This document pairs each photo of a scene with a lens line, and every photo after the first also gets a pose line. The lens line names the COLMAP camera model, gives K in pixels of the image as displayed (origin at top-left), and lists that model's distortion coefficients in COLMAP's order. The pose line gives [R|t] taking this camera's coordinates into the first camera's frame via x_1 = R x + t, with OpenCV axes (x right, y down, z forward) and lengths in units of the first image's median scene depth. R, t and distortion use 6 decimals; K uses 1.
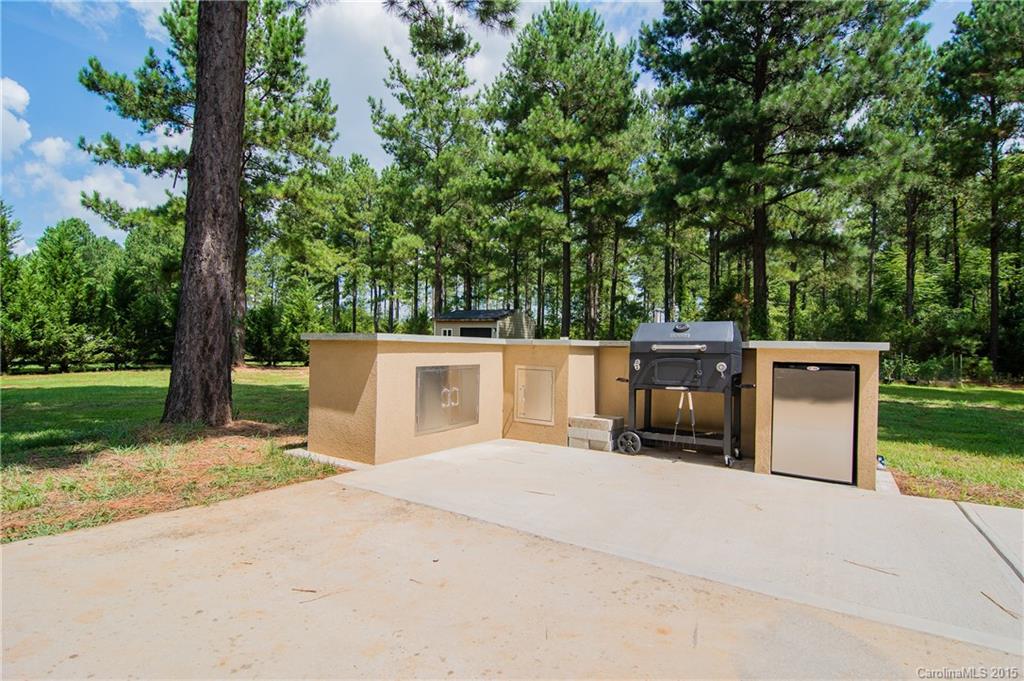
lens RADIAL K [[486.6, 0, 512.0], [0, 486.6, 340.5], [0, 0, 1]] dist [-0.017984, -0.000463]
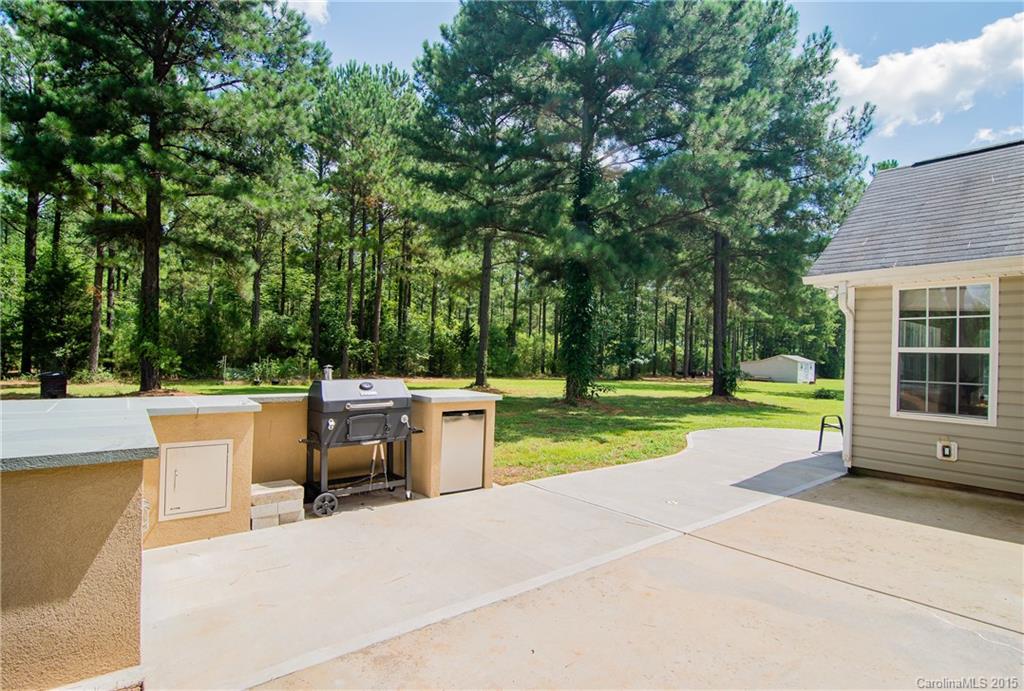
lens RADIAL K [[507.2, 0, 512.0], [0, 507.2, 345.5], [0, 0, 1]] dist [-0.019994, -0.000288]
pose [[0.317172, -0.001403, 0.948367, -0.654049], [-0.027209, 0.999574, 0.010579, -0.143347], [-0.947978, -0.029159, 0.316999, 0.342722]]
